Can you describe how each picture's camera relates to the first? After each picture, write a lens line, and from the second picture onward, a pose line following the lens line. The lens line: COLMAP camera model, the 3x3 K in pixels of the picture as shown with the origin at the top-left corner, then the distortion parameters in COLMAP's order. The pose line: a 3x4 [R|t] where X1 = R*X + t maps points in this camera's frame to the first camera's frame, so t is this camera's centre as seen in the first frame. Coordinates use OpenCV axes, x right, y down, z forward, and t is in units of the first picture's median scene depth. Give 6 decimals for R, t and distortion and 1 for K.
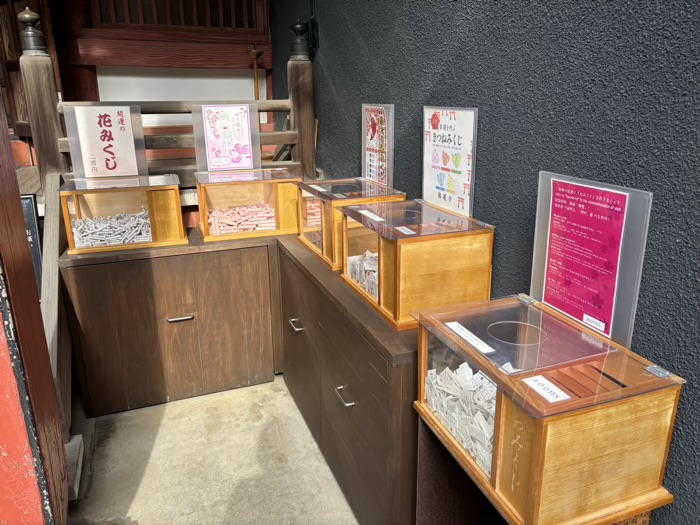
lens RADIAL K [[524.1, 0, 348.6], [0, 524.1, 258.1], [0, 0, 1]] dist [0.064877, -0.071378]
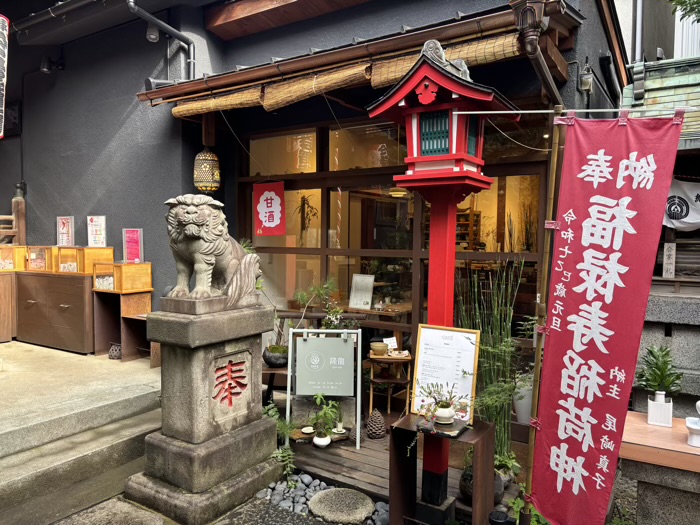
lens RADIAL K [[524.1, 0, 354.4], [0, 524.1, 259.1], [0, 0, 1]] dist [0.064877, -0.071378]
pose [[0.791950, -0.011556, 0.610477, -0.401182], [0.169175, 0.964831, -0.201201, 0.657139], [-0.586682, 0.262618, 0.766053, -1.736969]]
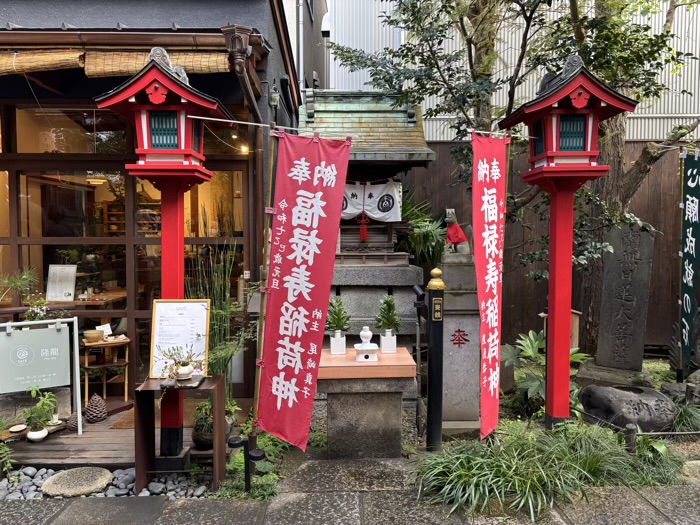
lens RADIAL K [[524.1, 0, 353.8], [0, 524.1, 258.3], [0, 0, 1]] dist [0.064877, -0.071378]
pose [[0.313966, -0.040124, 0.948586, -0.665223], [0.282420, 0.957828, -0.052962, 0.698179], [-0.906457, 0.284528, 0.312057, -1.777229]]
